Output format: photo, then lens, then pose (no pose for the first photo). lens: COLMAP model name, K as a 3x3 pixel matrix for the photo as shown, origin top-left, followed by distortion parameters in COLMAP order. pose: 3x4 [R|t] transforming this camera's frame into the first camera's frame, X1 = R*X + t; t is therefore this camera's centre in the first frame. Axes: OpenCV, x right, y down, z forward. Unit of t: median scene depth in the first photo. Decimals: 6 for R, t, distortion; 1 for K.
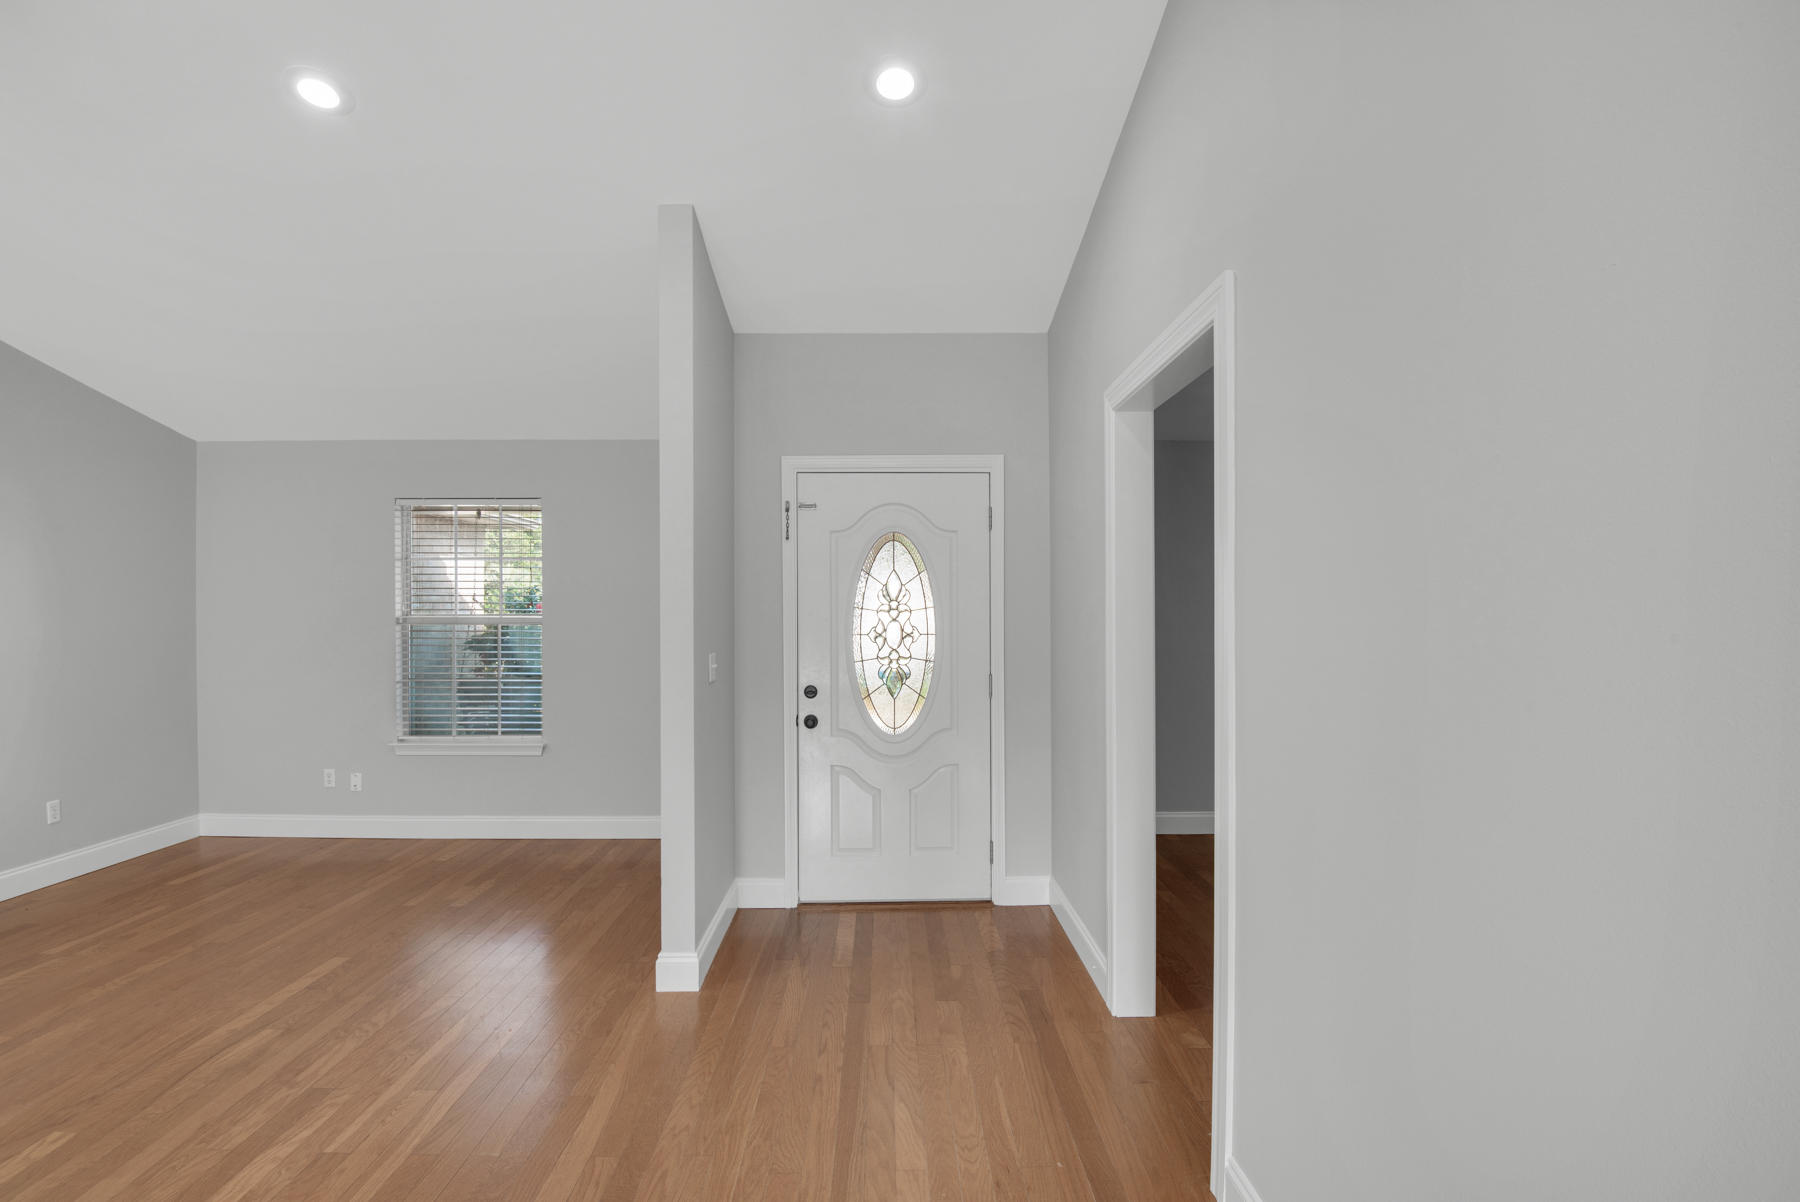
lens RADIAL K [[840.7, 0, 898.8], [0, 840.7, 600.3], [0, 0, 1]] dist [-0.014004, -0.010399]
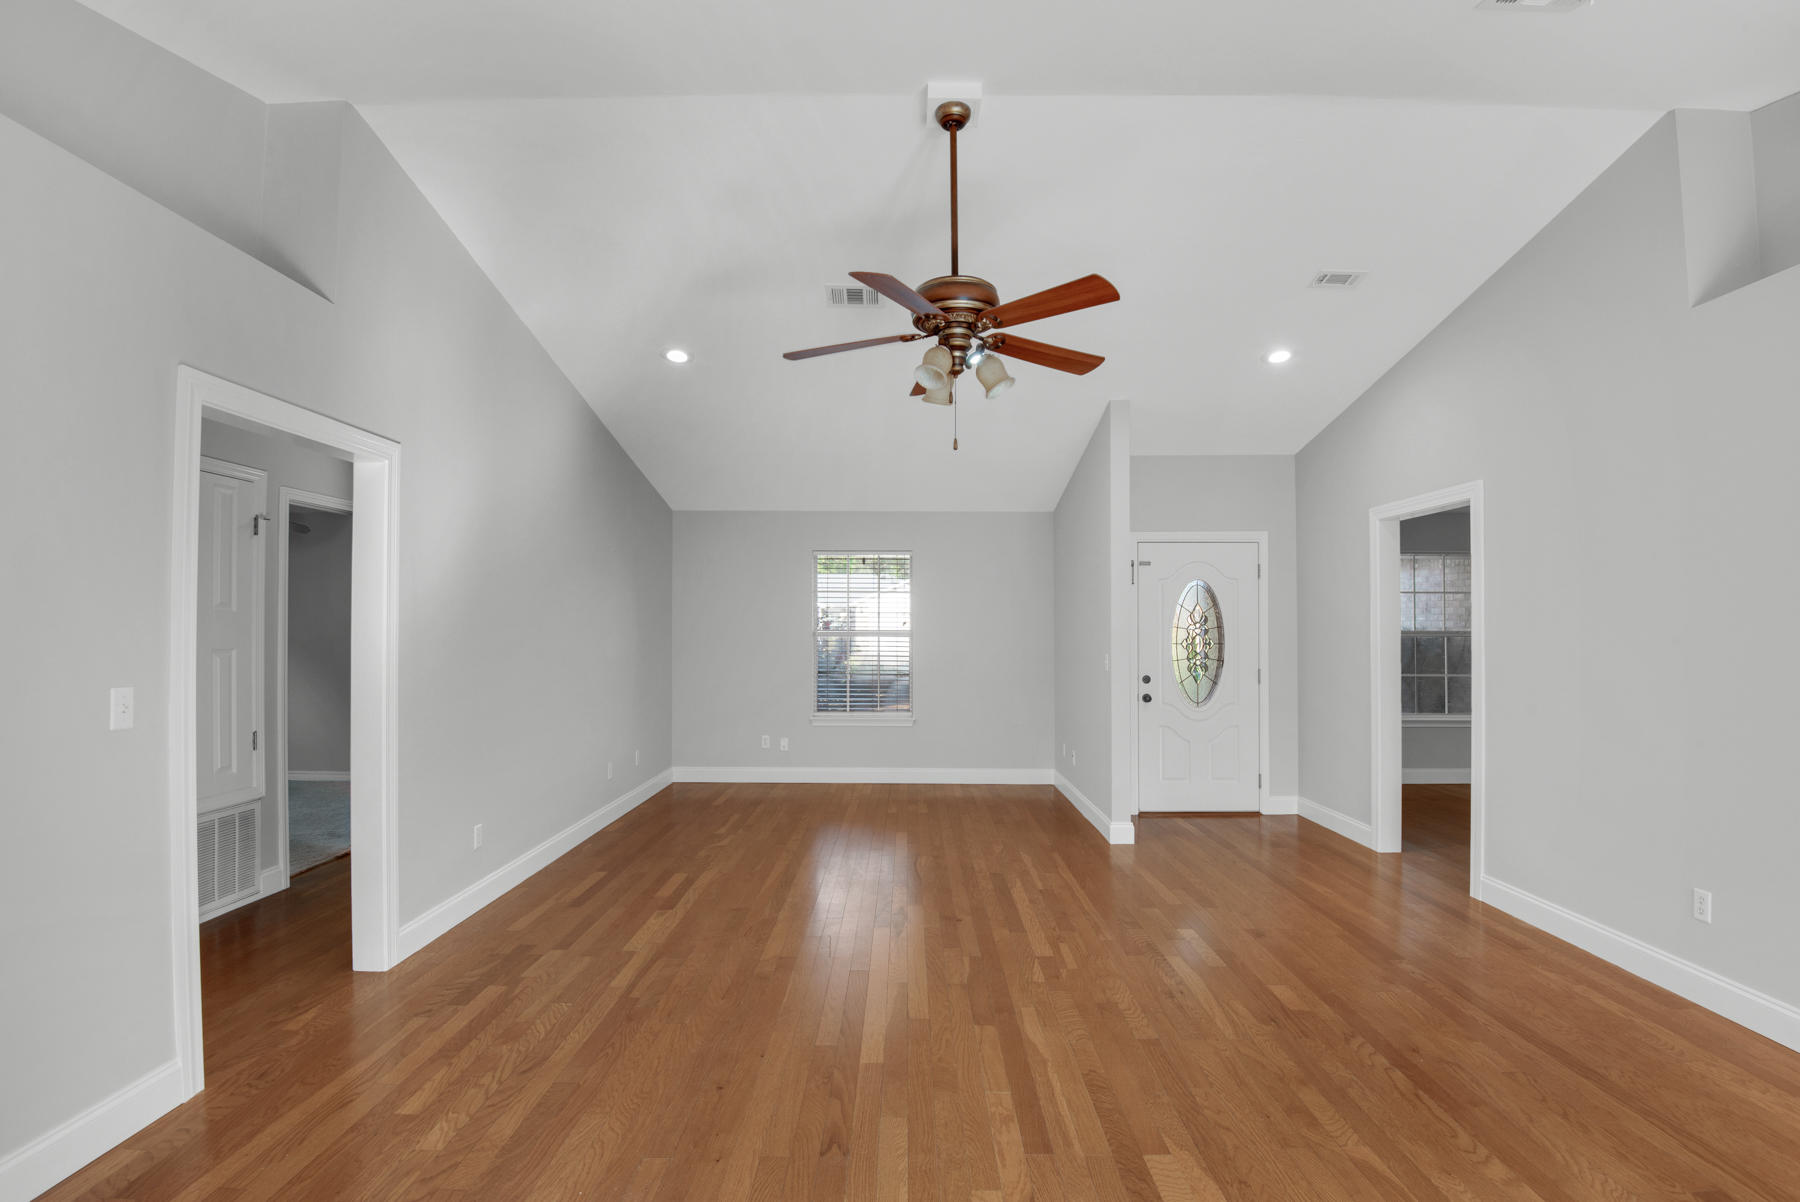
lens RADIAL K [[840.7, 0, 906.6], [0, 840.7, 604.6], [0, 0, 1]] dist [-0.014004, -0.010399]
pose [[0.999630, 0.001426, -0.027153, -0.518621], [-0.001705, 0.999946, -0.010264, -0.016173], [0.027137, 0.010307, 0.999579, -0.611416]]
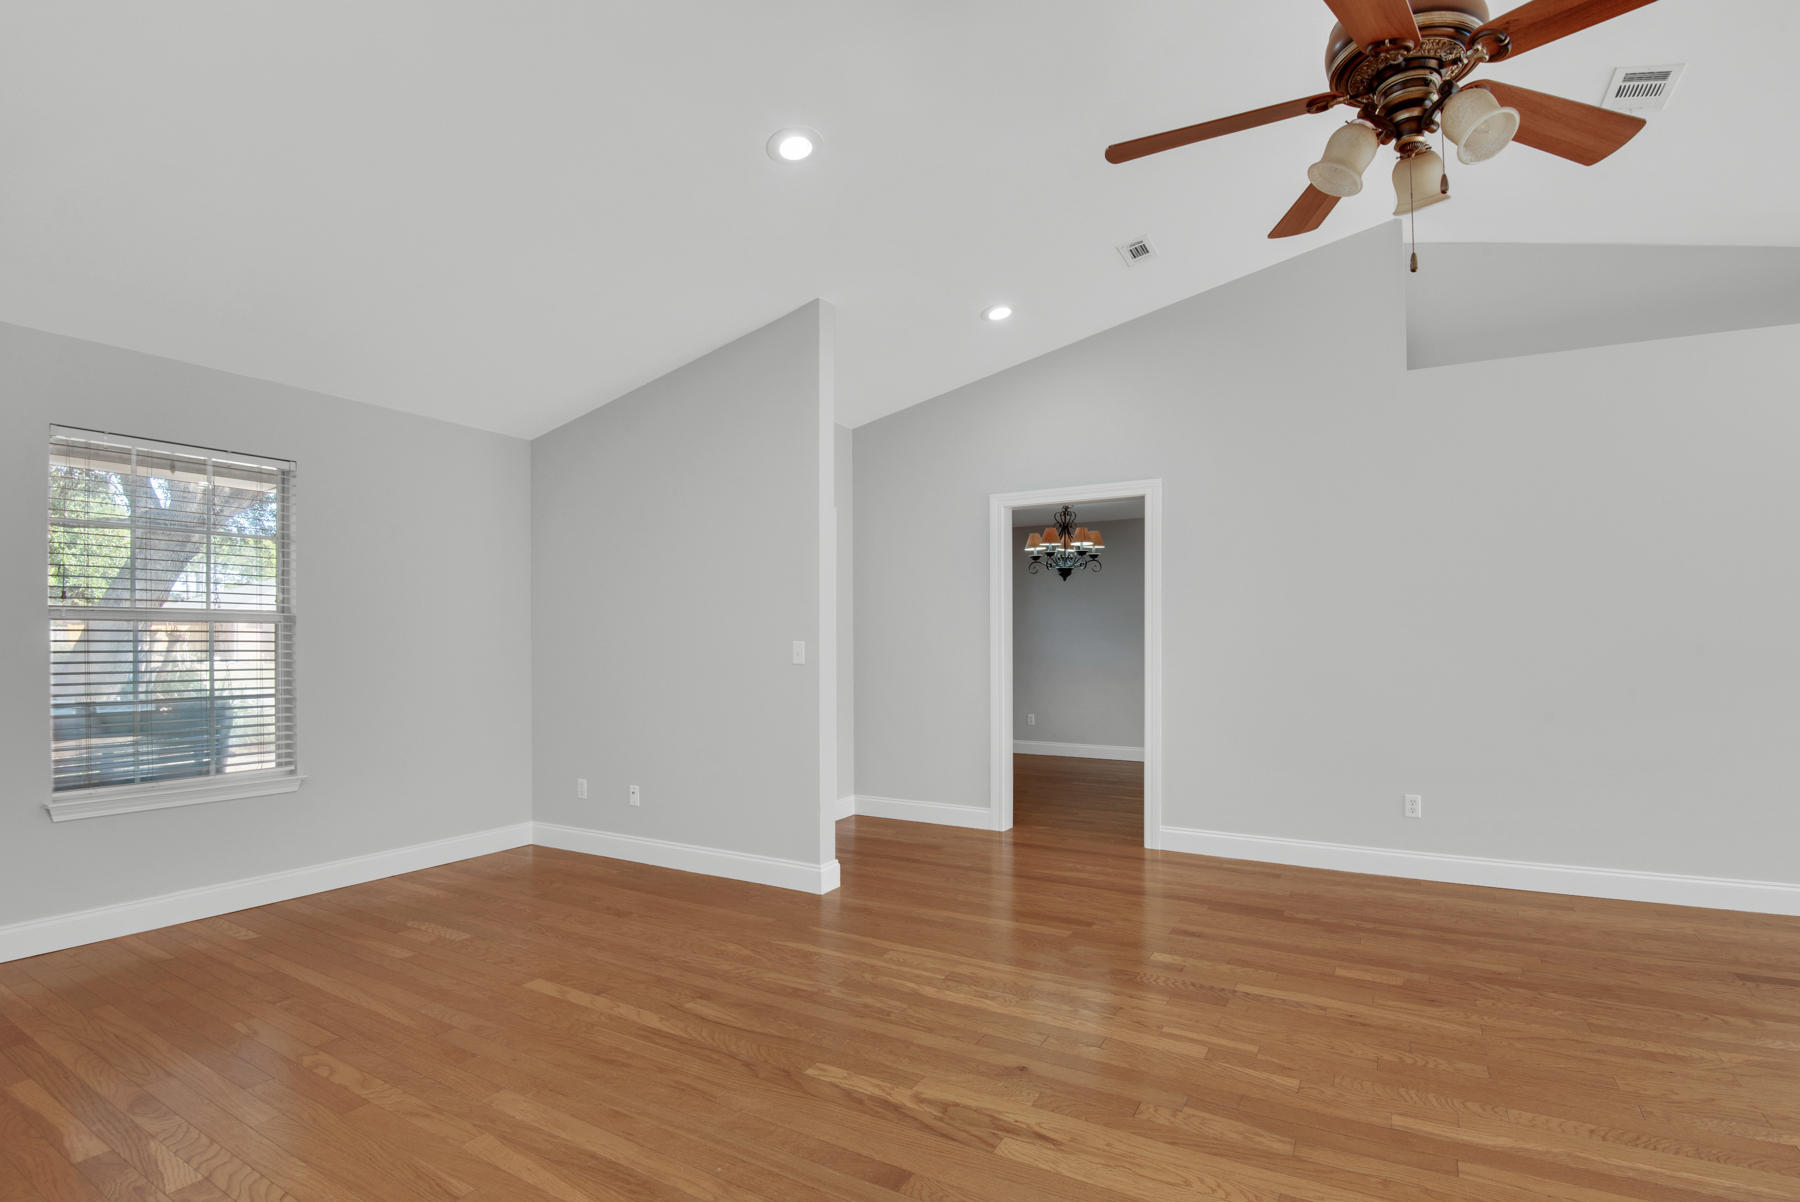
lens RADIAL K [[840.7, 0, 897.2], [0, 840.7, 604.3], [0, 0, 1]] dist [-0.014004, -0.010399]
pose [[0.503079, 0.042290, 0.863205, -1.062005], [-0.019561, 0.999103, -0.037548, 0.045700], [-0.864019, 0.002004, 0.503455, 0.181815]]
